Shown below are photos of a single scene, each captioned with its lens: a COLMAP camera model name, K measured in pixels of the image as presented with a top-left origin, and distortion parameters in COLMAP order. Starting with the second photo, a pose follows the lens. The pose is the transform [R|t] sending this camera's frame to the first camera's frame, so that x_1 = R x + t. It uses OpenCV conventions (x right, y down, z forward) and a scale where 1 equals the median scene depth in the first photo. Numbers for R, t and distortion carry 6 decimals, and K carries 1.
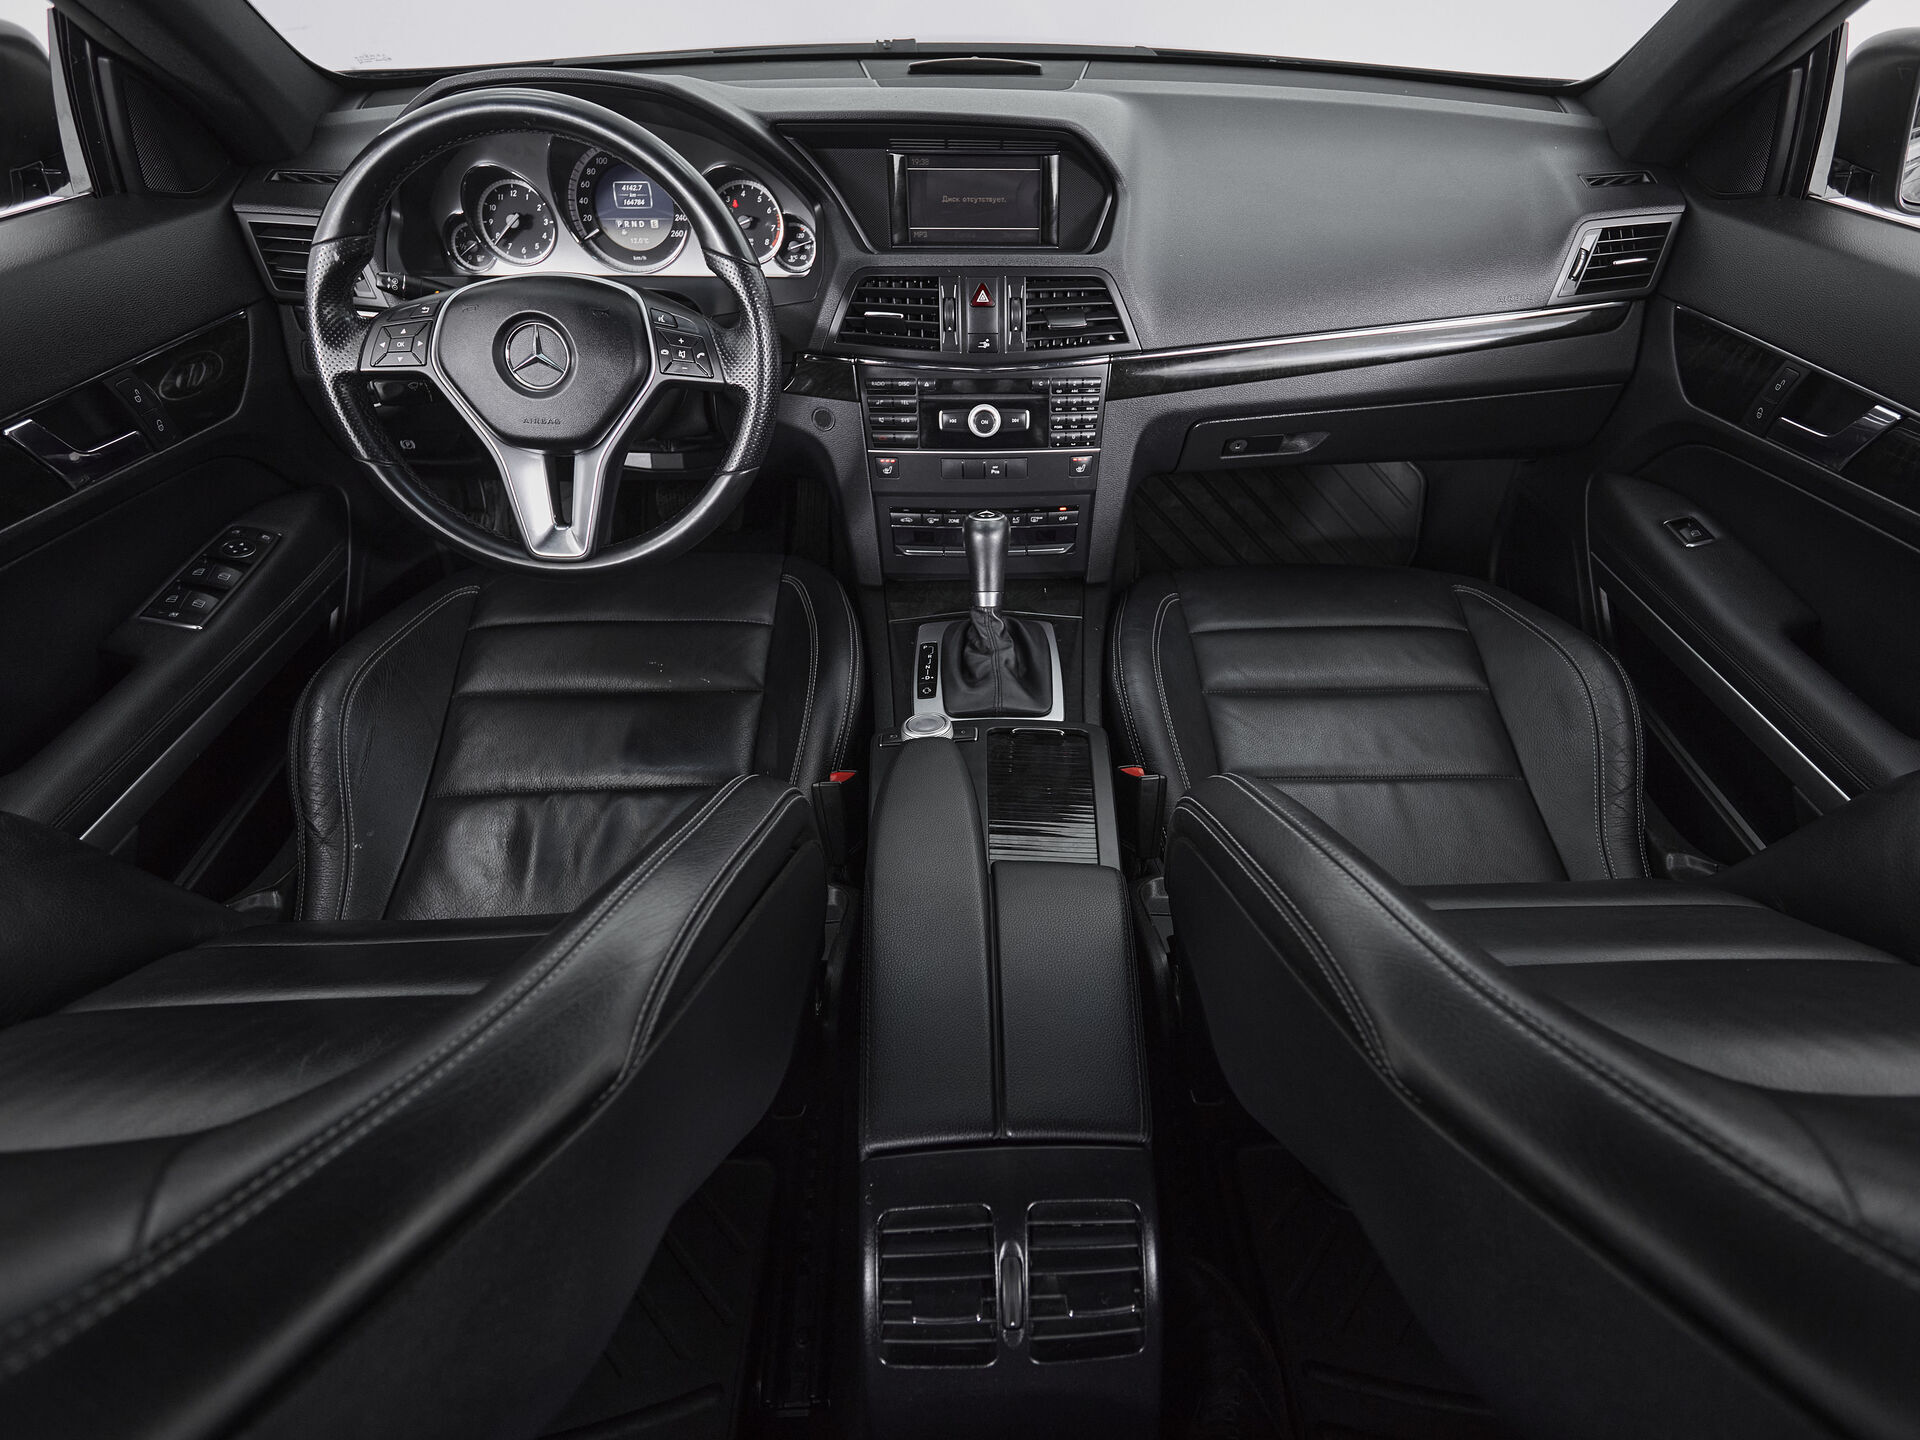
lens RADIAL K [[1056.6, 0, 1020.2], [0, 1056.6, 713.1], [0, 0, 1]] dist [-0.003241, -0.001874]
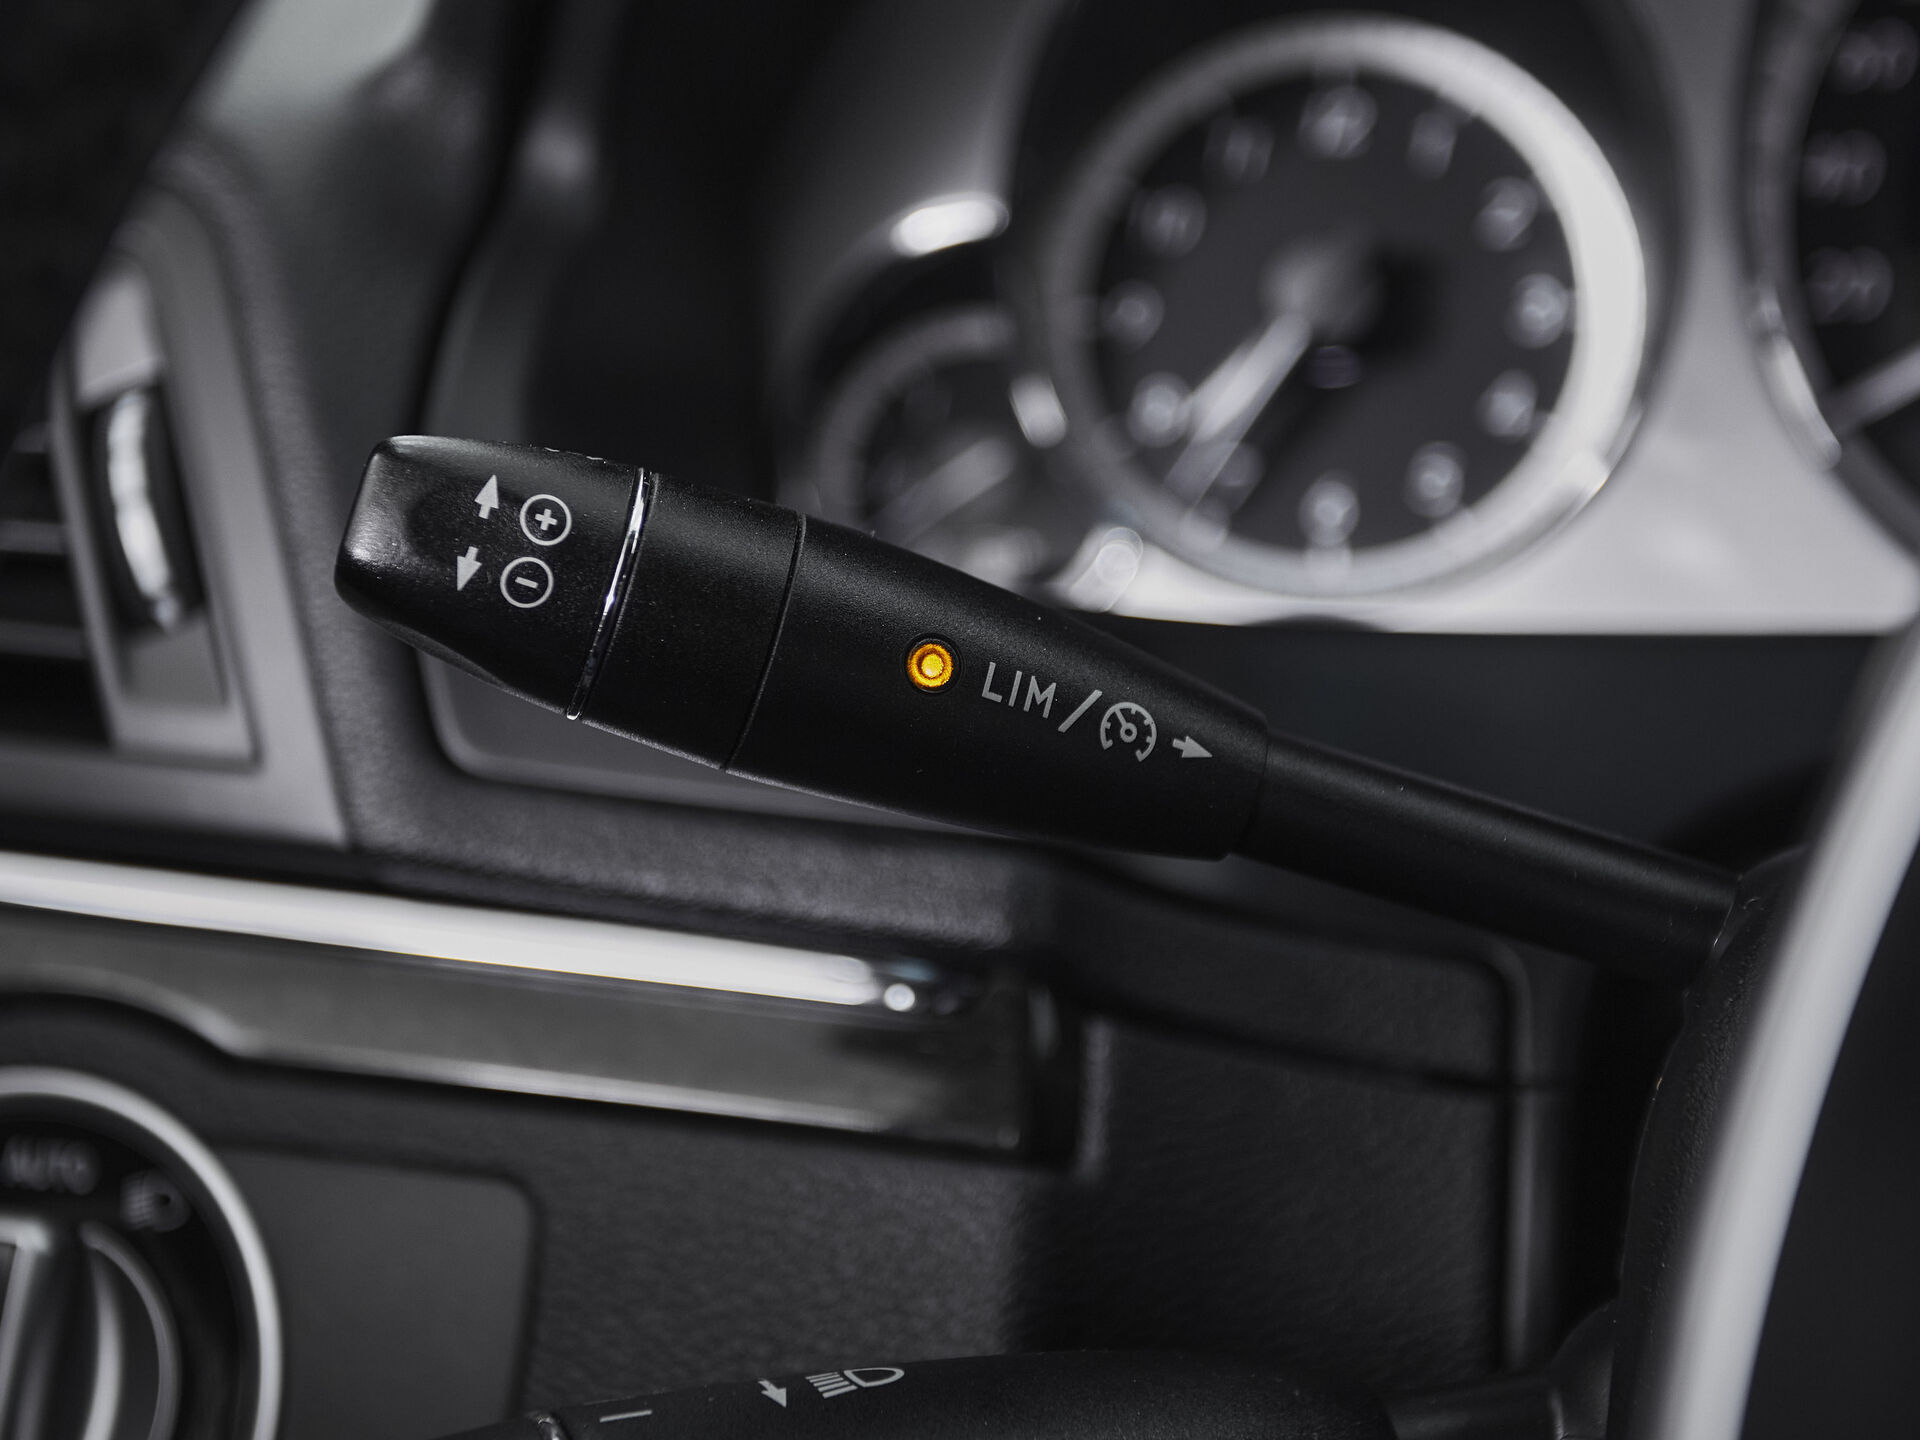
lens RADIAL K [[2737.2, 0, 960.0], [0, 2737.2, 720.0], [0, 0, 1]] dist [0.017467, 0.020252]
pose [[0.972609, 0.012483, -0.232112, -0.472634], [-0.116821, 0.889539, -0.441672, -0.277270], [0.200959, 0.456689, 0.866632, 0.761823]]
